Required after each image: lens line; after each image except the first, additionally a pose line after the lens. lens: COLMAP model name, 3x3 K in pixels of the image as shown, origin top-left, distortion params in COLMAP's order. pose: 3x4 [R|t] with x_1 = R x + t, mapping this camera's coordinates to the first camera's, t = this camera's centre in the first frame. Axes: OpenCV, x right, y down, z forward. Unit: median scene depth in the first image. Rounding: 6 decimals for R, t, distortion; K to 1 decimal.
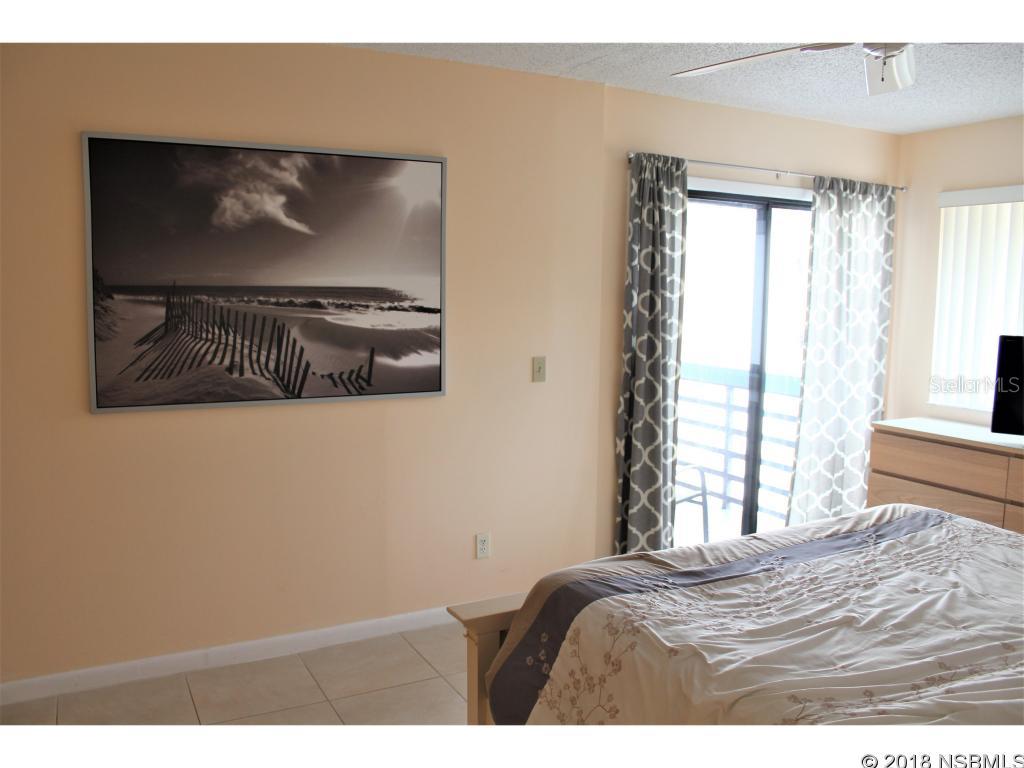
lens RADIAL K [[865.6, 0, 512.0], [0, 865.6, 384.0], [0, 0, 1]] dist [-0.162470, 0.126927]
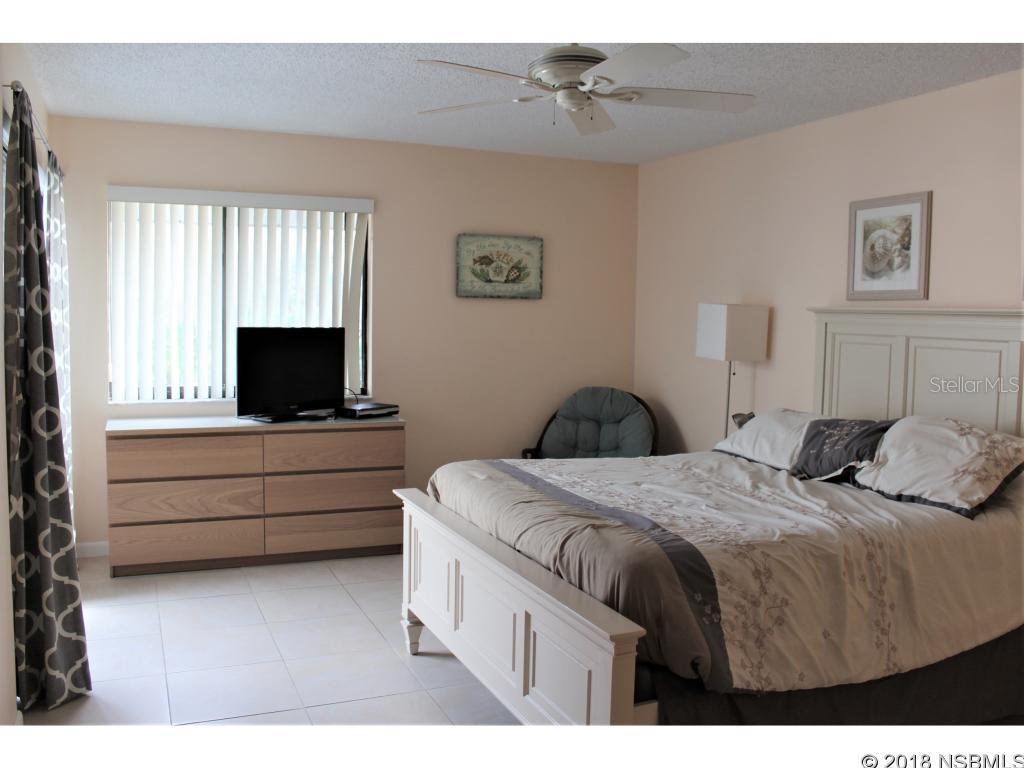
lens RADIAL K [[865.6, 0, 512.0], [0, 865.6, 384.0], [0, 0, 1]] dist [-0.162470, 0.126927]
pose [[0.042615, -0.084624, 0.995501, -0.504462], [0.090273, 0.992657, 0.080518, -0.040869], [-0.995005, 0.086436, 0.049941, 0.565717]]
